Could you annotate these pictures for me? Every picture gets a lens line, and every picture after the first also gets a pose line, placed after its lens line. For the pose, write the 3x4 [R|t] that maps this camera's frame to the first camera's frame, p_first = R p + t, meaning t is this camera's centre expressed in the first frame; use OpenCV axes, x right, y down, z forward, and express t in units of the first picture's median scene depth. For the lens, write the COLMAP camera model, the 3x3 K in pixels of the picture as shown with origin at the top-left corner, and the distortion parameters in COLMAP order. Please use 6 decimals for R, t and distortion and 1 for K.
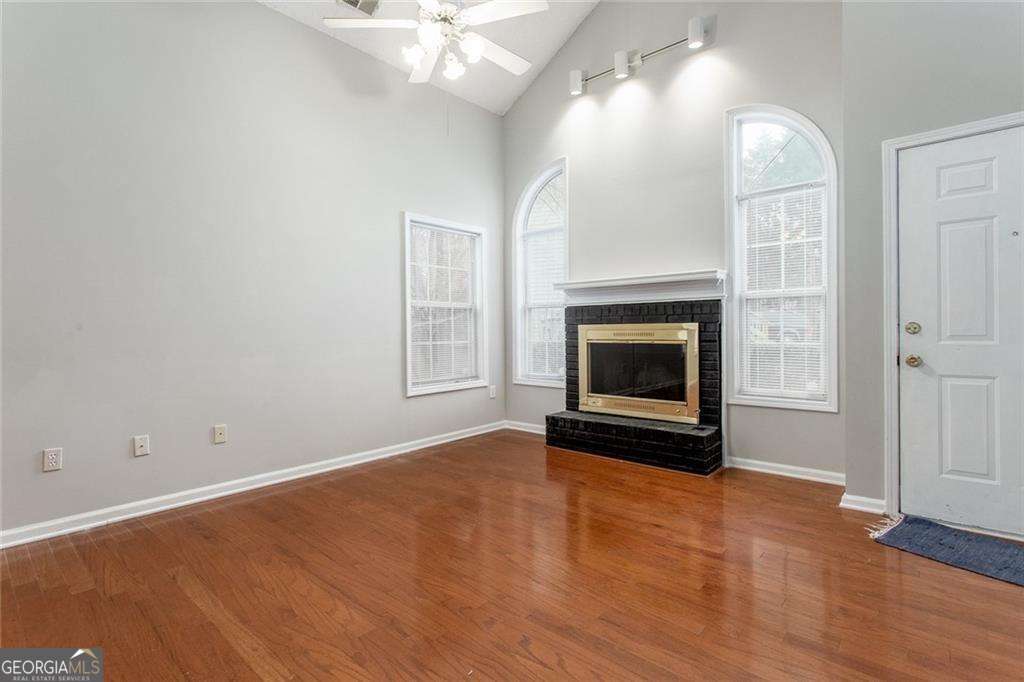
lens RADIAL K [[499.0, 0, 513.0], [0, 499.0, 332.2], [0, 0, 1]] dist [0.003204, 0.000334]
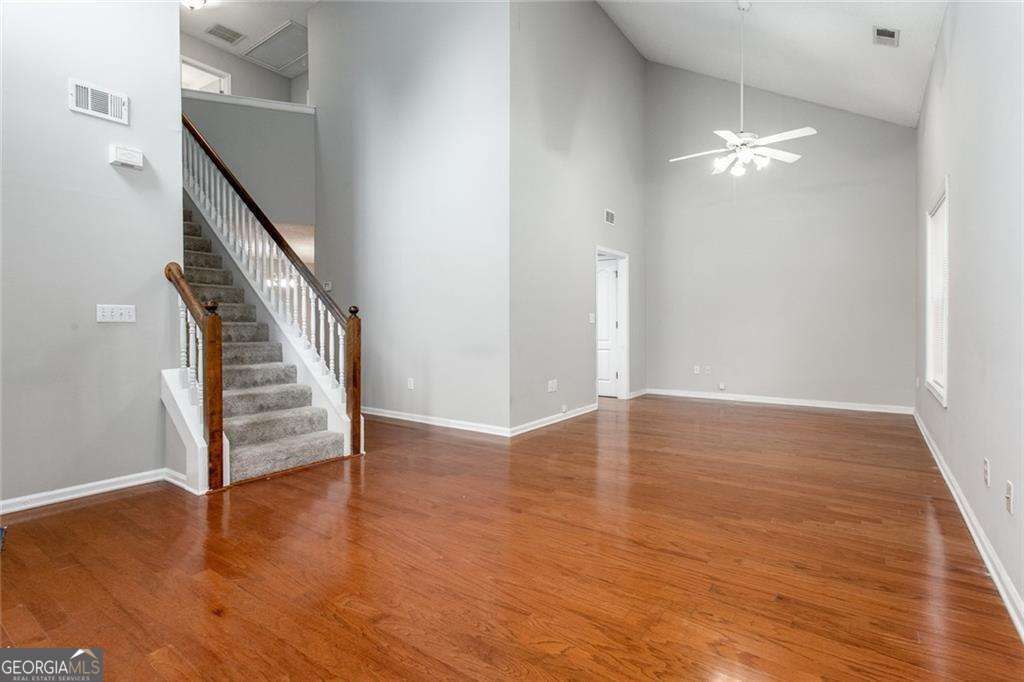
lens RADIAL K [[499.0, 0, 513.0], [0, 499.0, 332.2], [0, 0, 1]] dist [0.003204, 0.000334]
pose [[-0.995011, 0.020222, -0.097695, -0.038178], [0.018322, 0.999626, 0.020303, -0.004387], [0.098069, 0.018412, -0.995009, 1.154544]]
